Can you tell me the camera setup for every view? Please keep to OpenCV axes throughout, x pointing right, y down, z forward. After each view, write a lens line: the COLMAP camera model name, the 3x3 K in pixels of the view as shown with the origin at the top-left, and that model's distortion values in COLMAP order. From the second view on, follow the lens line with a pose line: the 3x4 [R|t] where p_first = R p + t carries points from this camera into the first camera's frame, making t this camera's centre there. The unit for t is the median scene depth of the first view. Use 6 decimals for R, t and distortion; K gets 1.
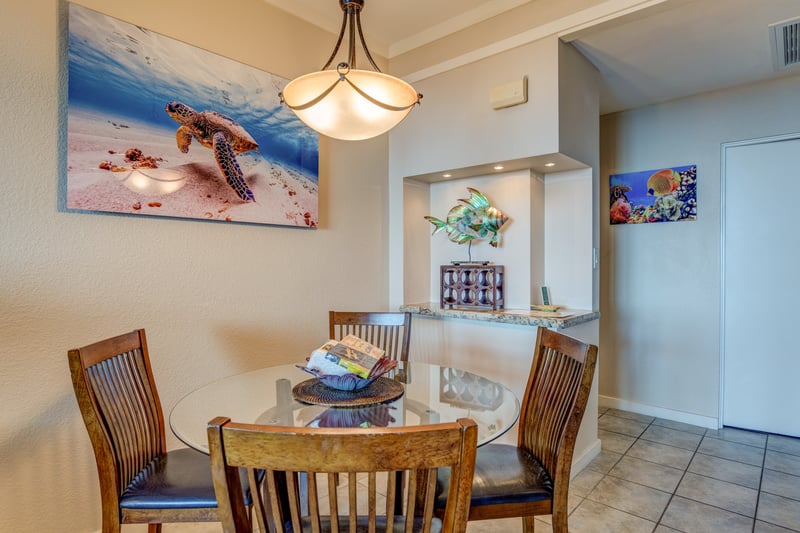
lens RADIAL K [[436.3, 0, 395.6], [0, 436.3, 265.6], [0, 0, 1]] dist [-0.021219, -0.001010]
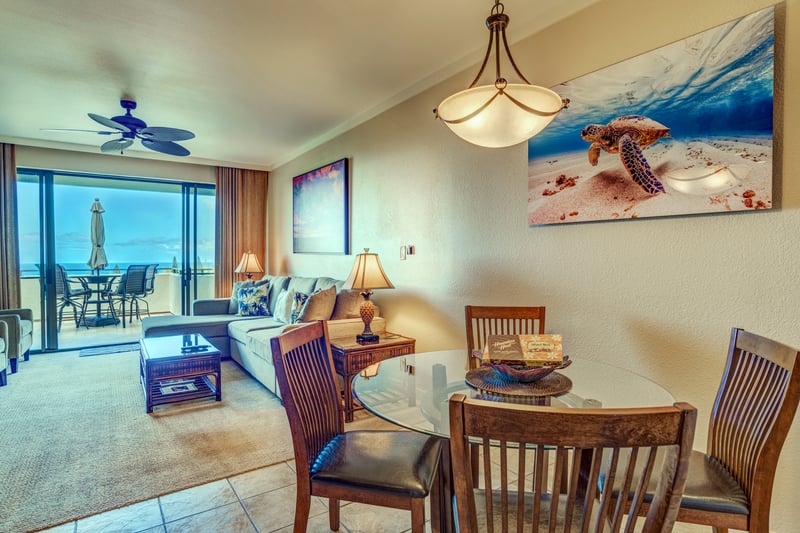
lens RADIAL K [[426.1, 0, 403.1], [0, 426.1, 262.7], [0, 0, 1]] dist [-0.039107, 0.015869]
pose [[-0.198768, 0.013658, -0.979951, 0.681110], [-0.004240, 0.999882, 0.014795, -0.010692], [0.980037, 0.007096, -0.198687, 0.662806]]
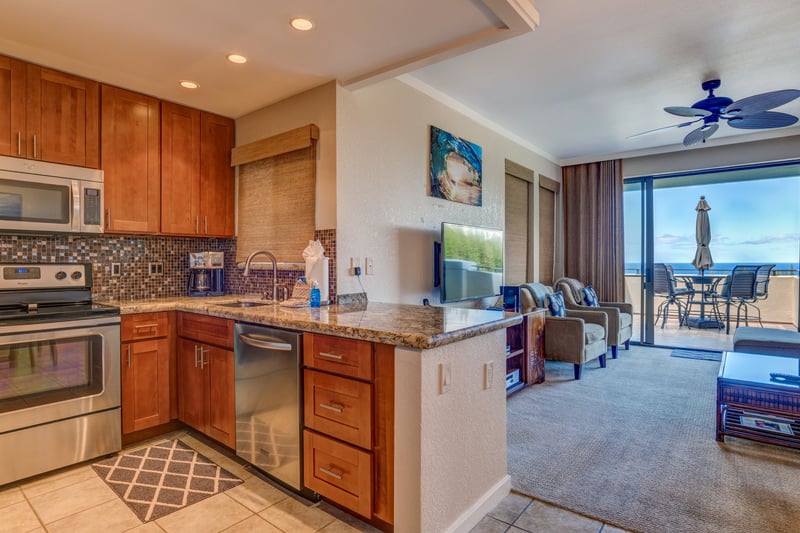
lens RADIAL K [[426.1, 0, 400.3], [0, 426.1, 265.9], [0, 0, 1]] dist [-0.039107, 0.015869]
pose [[-0.996174, 0.007785, -0.087046, 0.467300], [0.005927, 0.999750, 0.021578, -0.010141], [0.087192, 0.020979, -0.995971, 0.639437]]
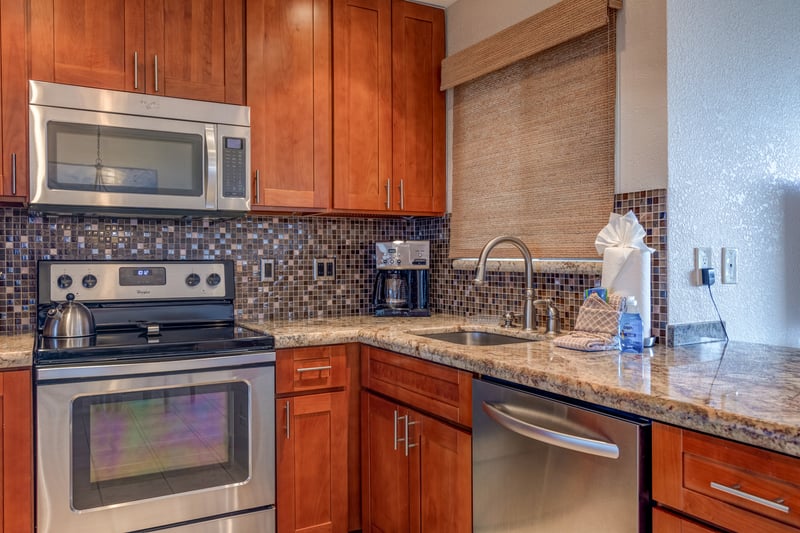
lens RADIAL K [[631.9, 0, 401.1], [0, 631.9, 265.9], [0, 0, 1]] dist [-0.020185, 0.015581]
pose [[-0.957218, 0.006153, 0.289302, 0.652458], [0.012920, 0.999686, 0.021486, -0.007426], [-0.289079, 0.024305, -0.956997, 0.324229]]
